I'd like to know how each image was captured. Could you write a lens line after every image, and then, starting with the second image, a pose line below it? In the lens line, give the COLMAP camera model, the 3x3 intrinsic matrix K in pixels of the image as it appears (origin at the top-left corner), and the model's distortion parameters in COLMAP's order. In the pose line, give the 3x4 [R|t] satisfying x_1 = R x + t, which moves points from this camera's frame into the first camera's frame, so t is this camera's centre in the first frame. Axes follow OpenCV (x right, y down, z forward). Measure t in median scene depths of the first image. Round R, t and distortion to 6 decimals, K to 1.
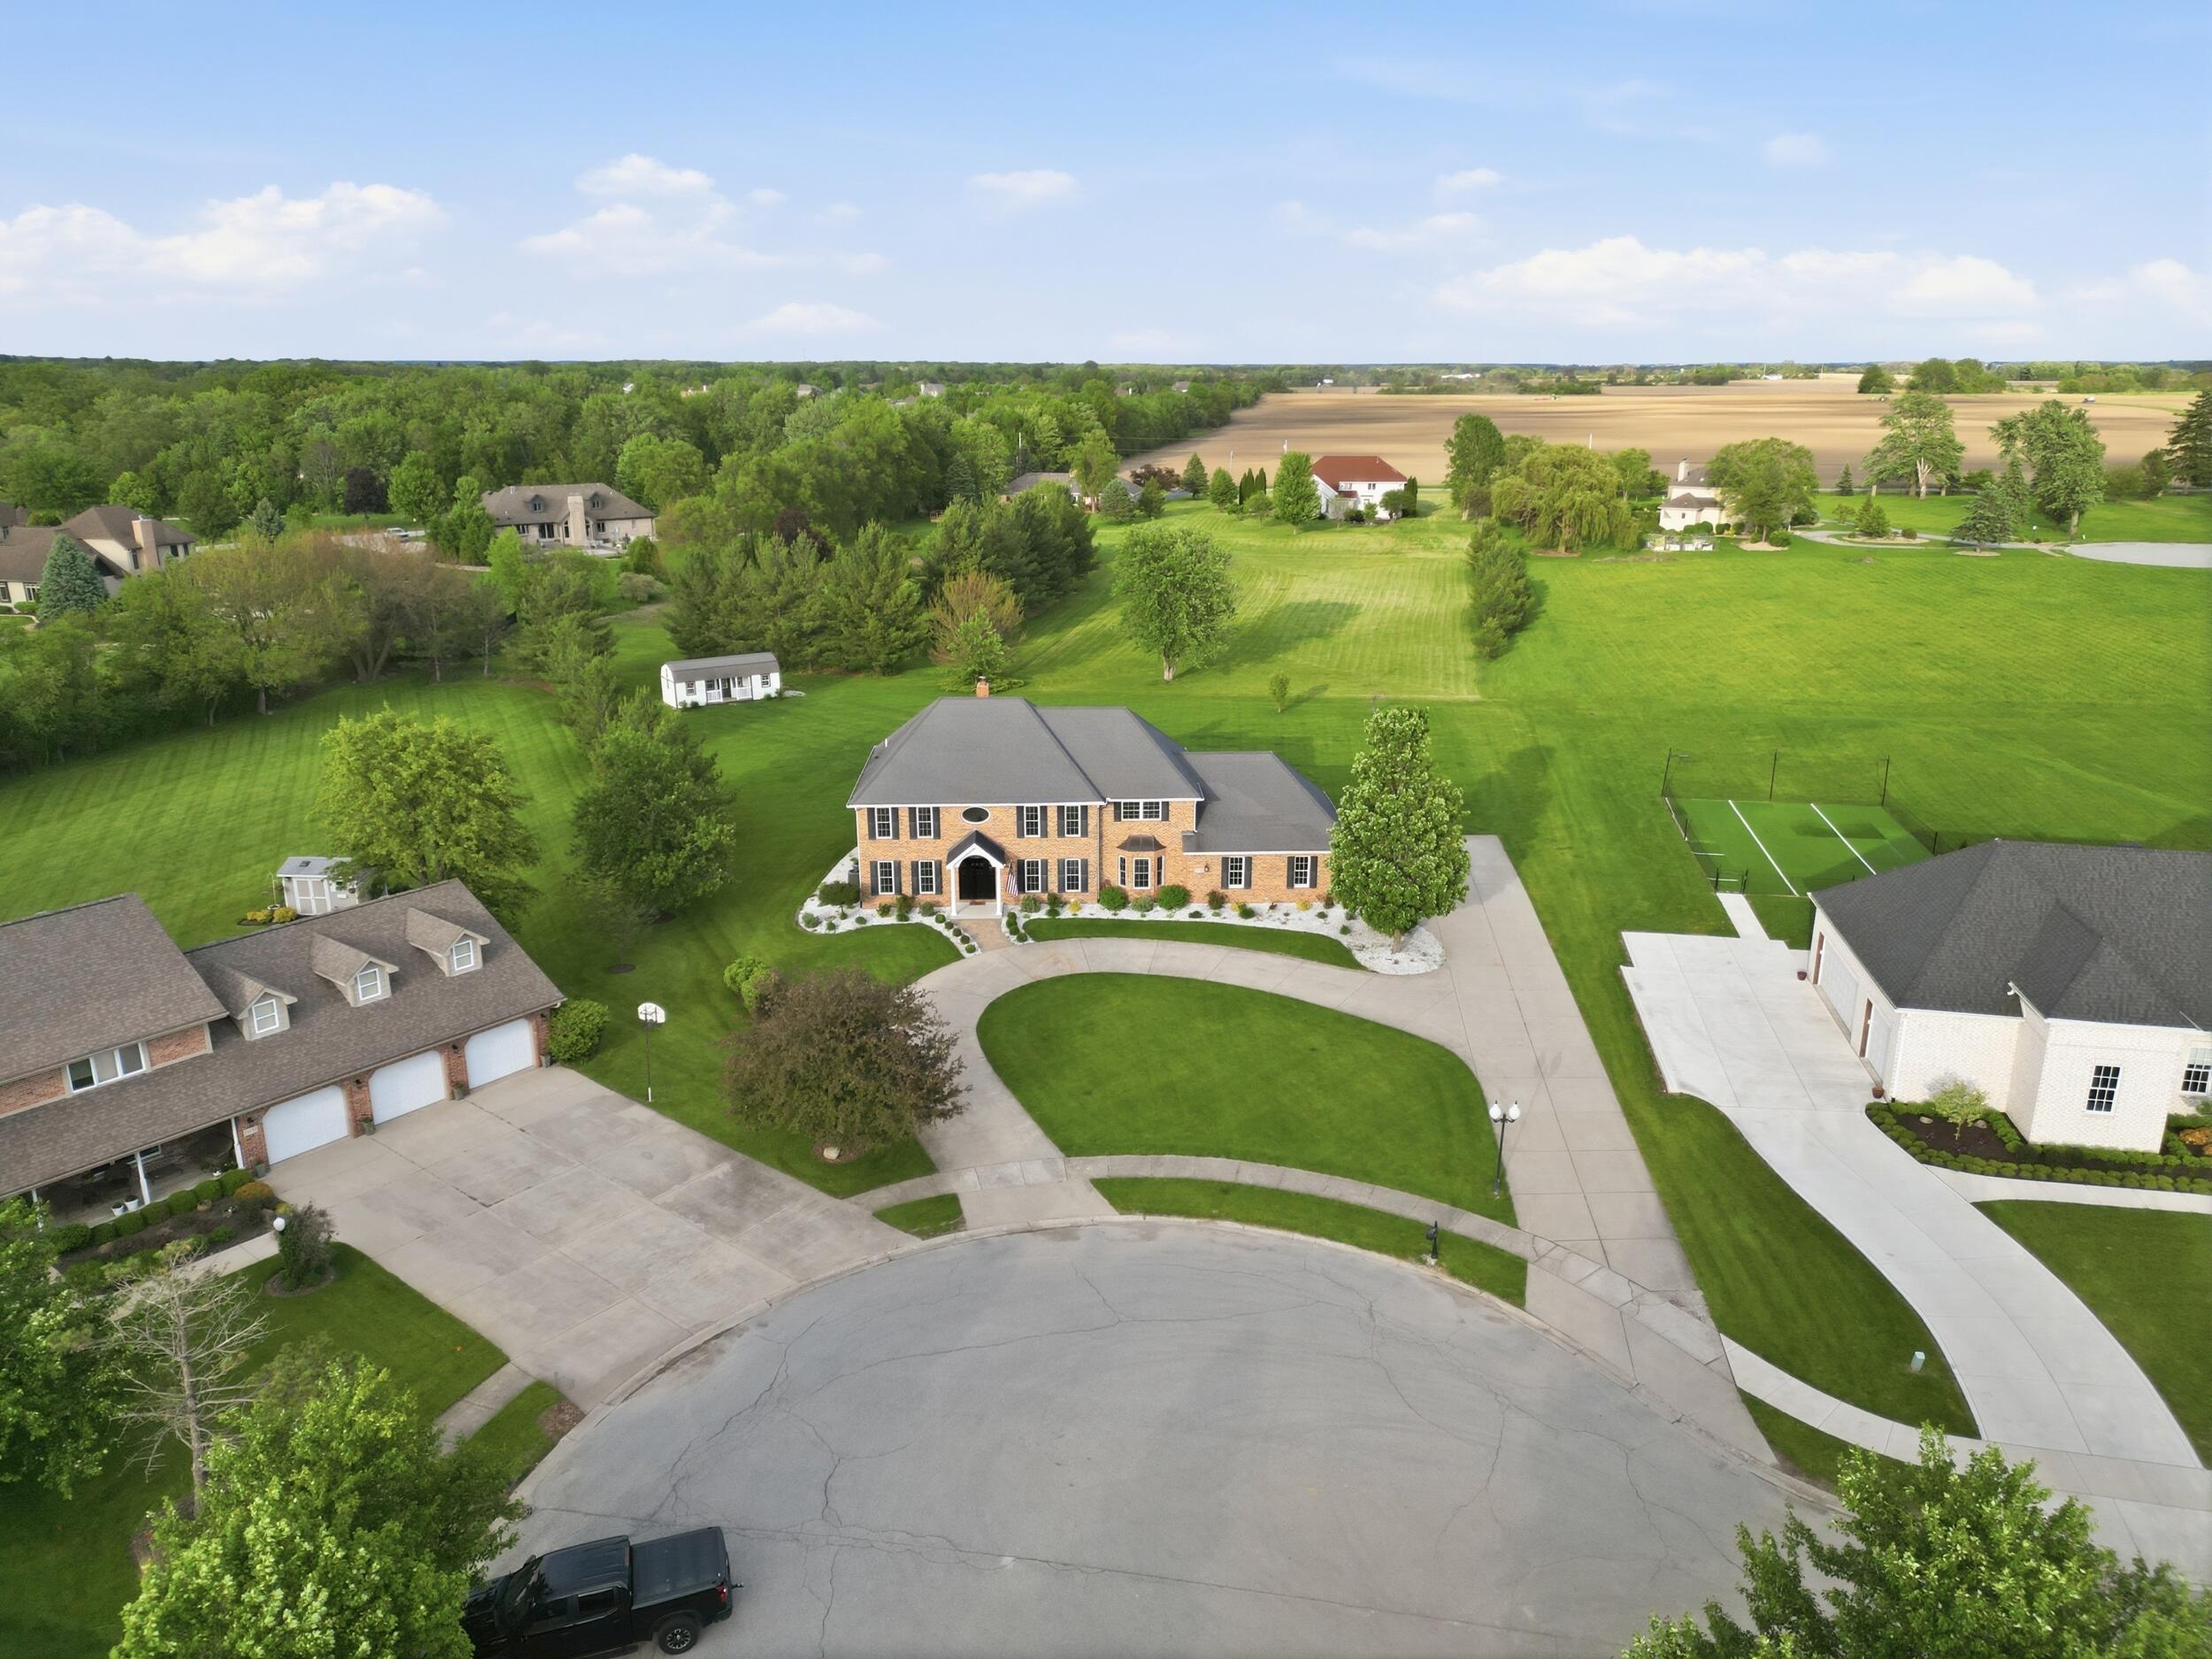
lens RADIAL K [[1537.9, 0, 1106.0], [0, 1537.9, 829.5], [0, 0, 1]] dist [0.091364, -0.096559]
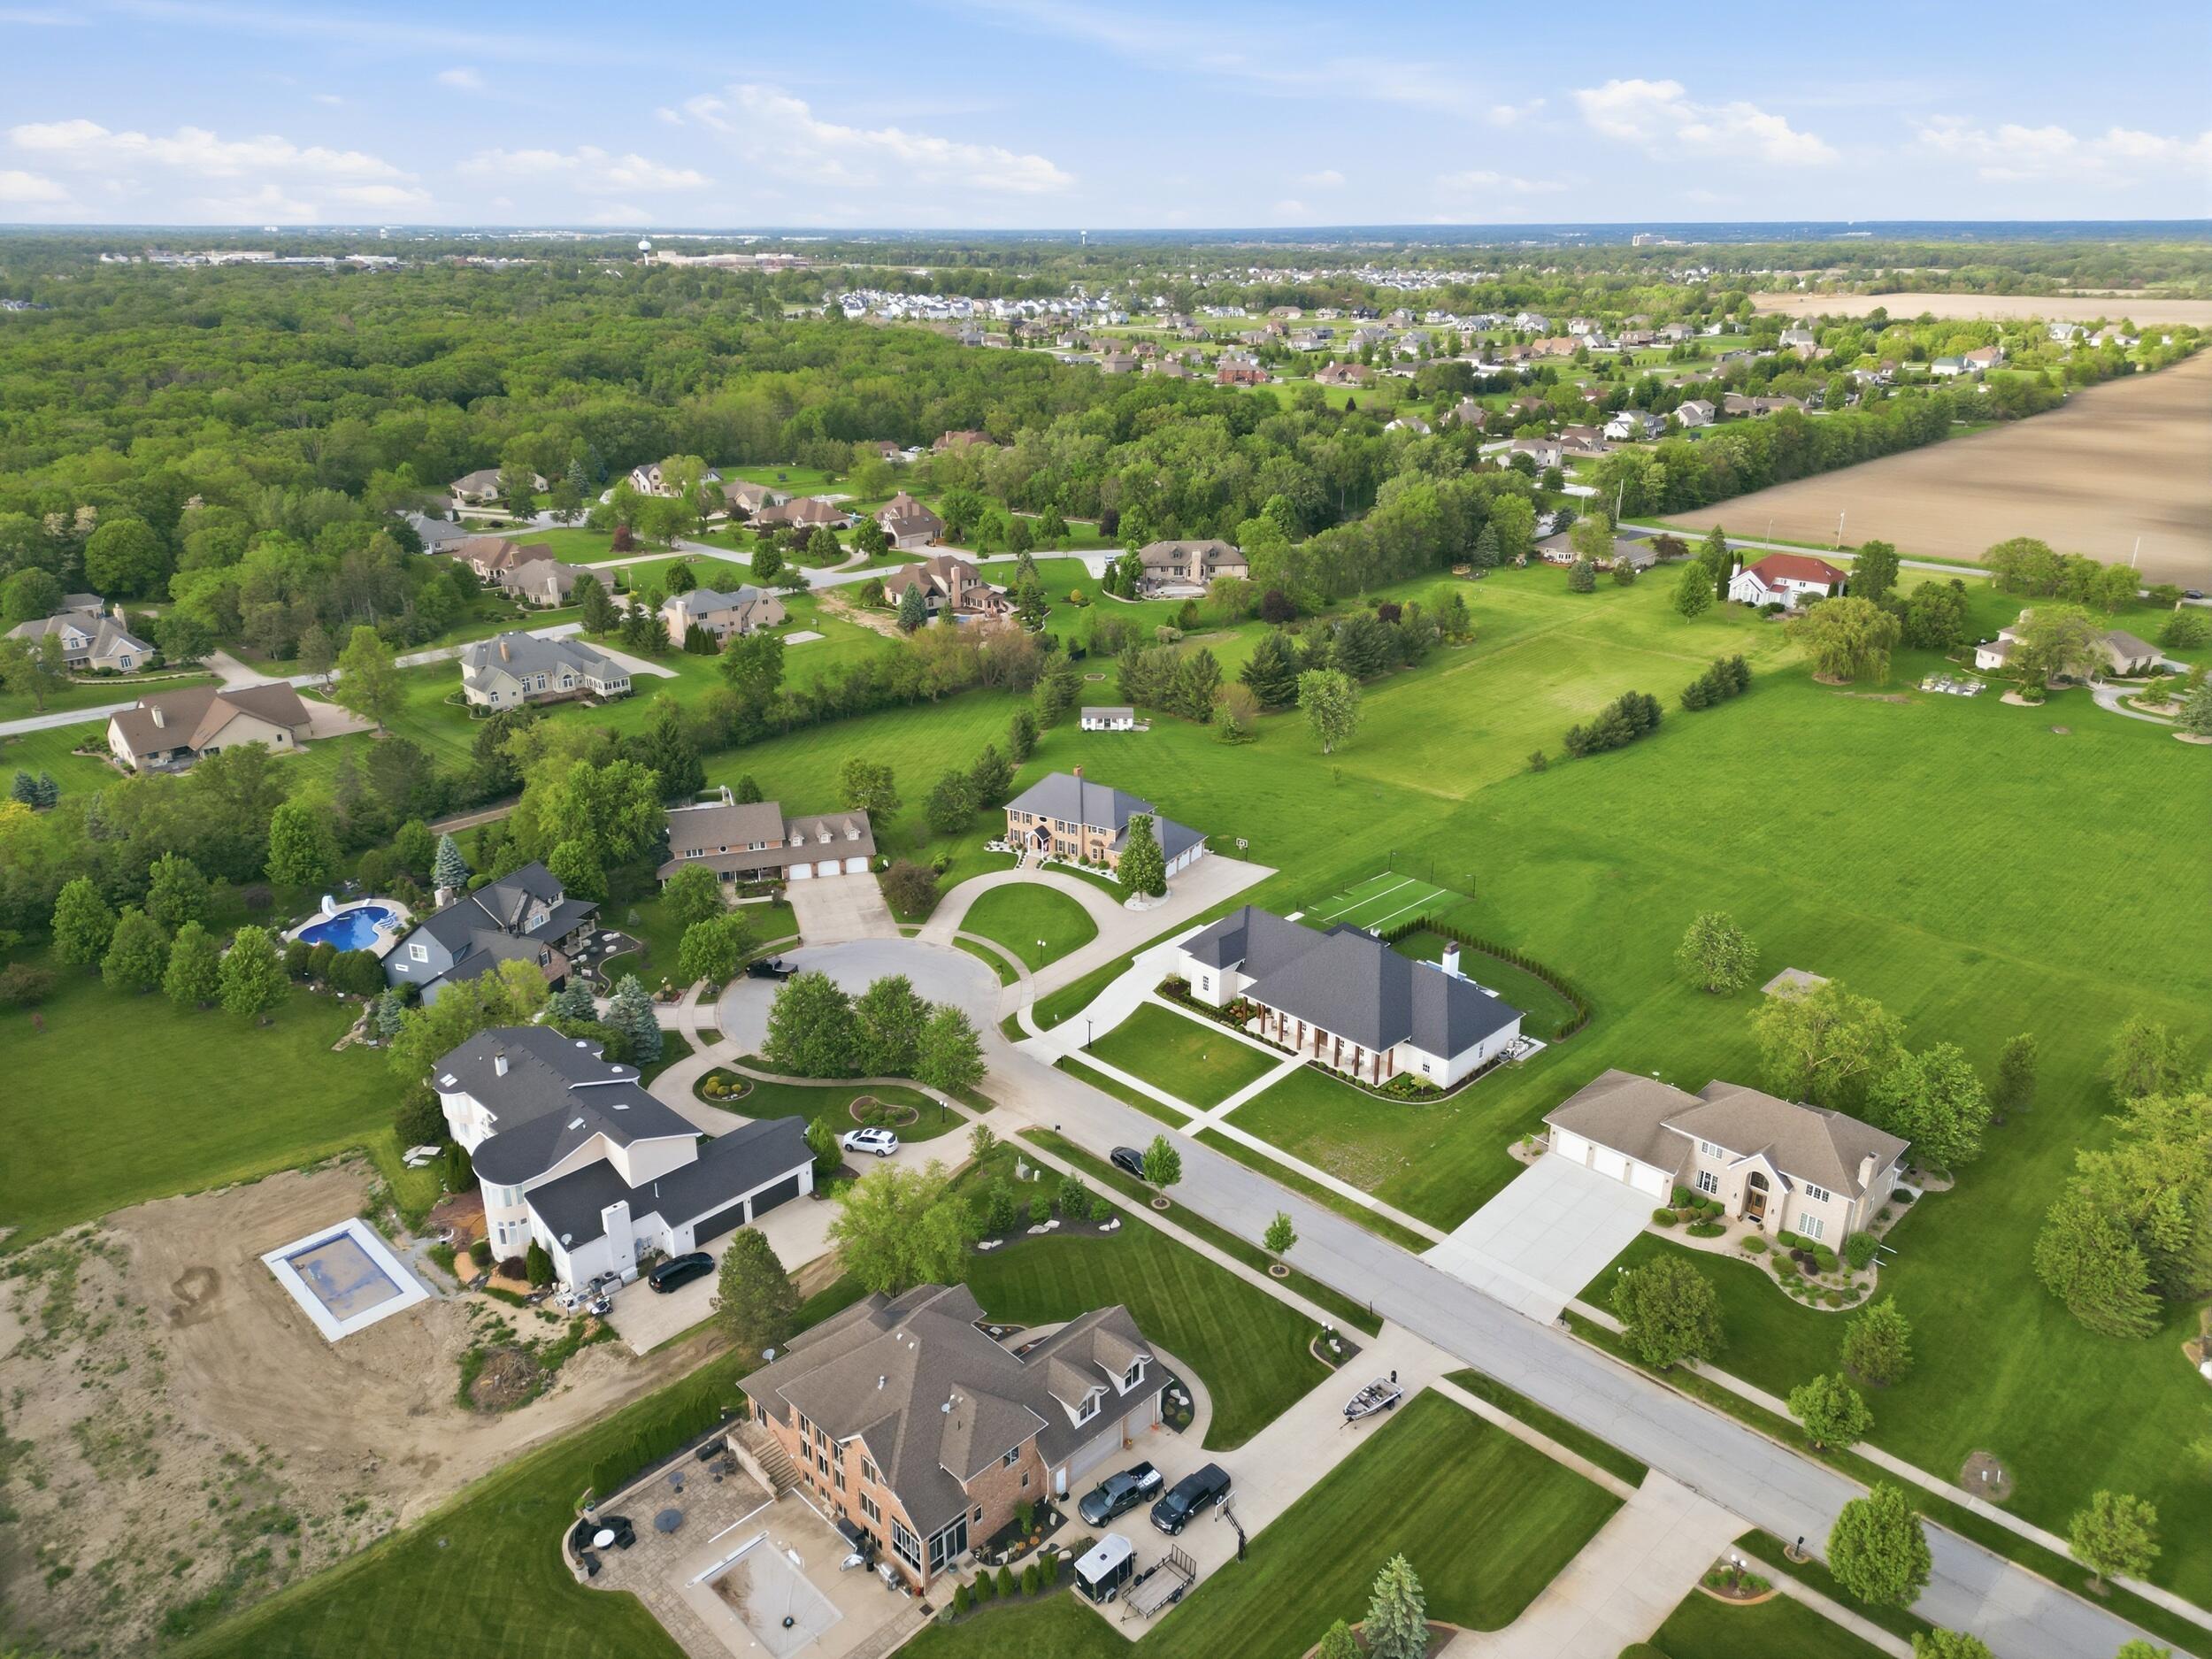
lens RADIAL K [[1518.5, 0, 1107.2], [0, 1518.5, 867.1], [0, 0, 1]] dist [0.074555, -0.064549]
pose [[0.827586, 0.217486, -0.517496, 1.396456], [-0.162033, 0.975207, 0.150722, -0.345681], [0.537445, -0.040884, 0.842307, -1.179249]]
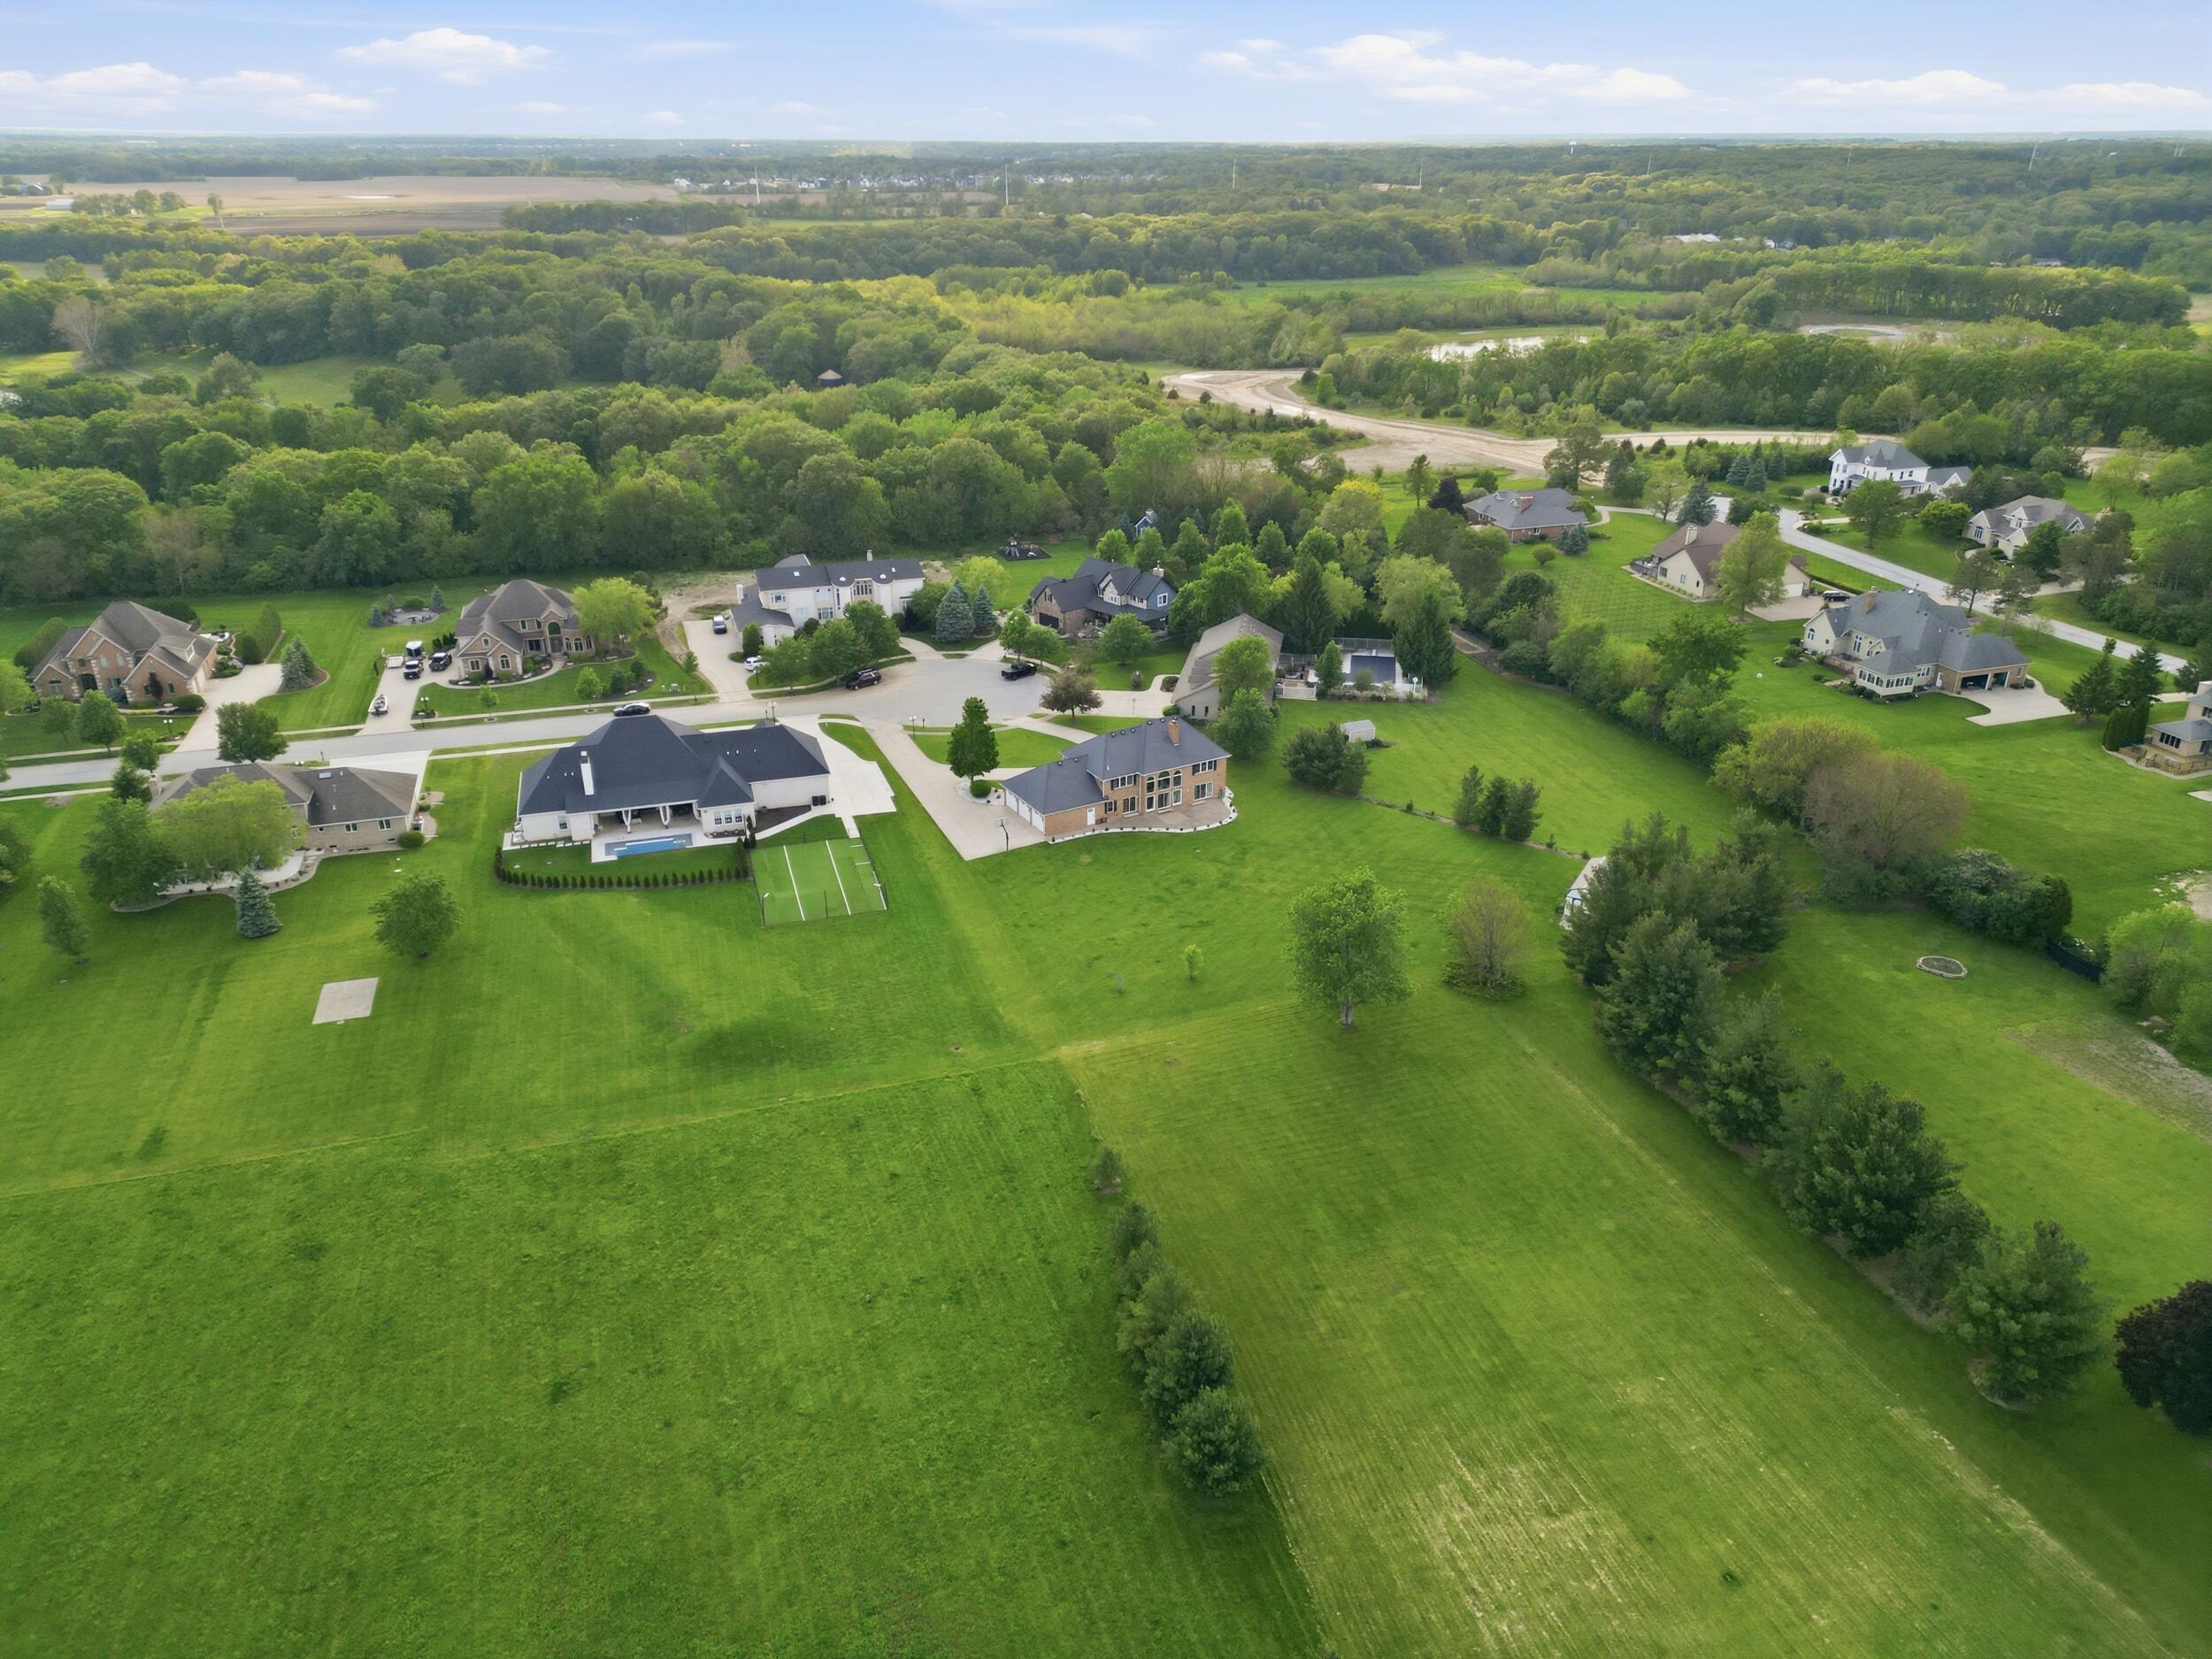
lens RADIAL K [[1518.5, 0, 1107.2], [0, 1518.5, 867.1], [0, 0, 1]] dist [0.074555, -0.064549]
pose [[-0.880834, 0.204638, -0.426914, 1.063665], [-0.136533, 0.753637, 0.642954, -1.446297], [0.453311, 0.624623, -0.635889, 2.685349]]
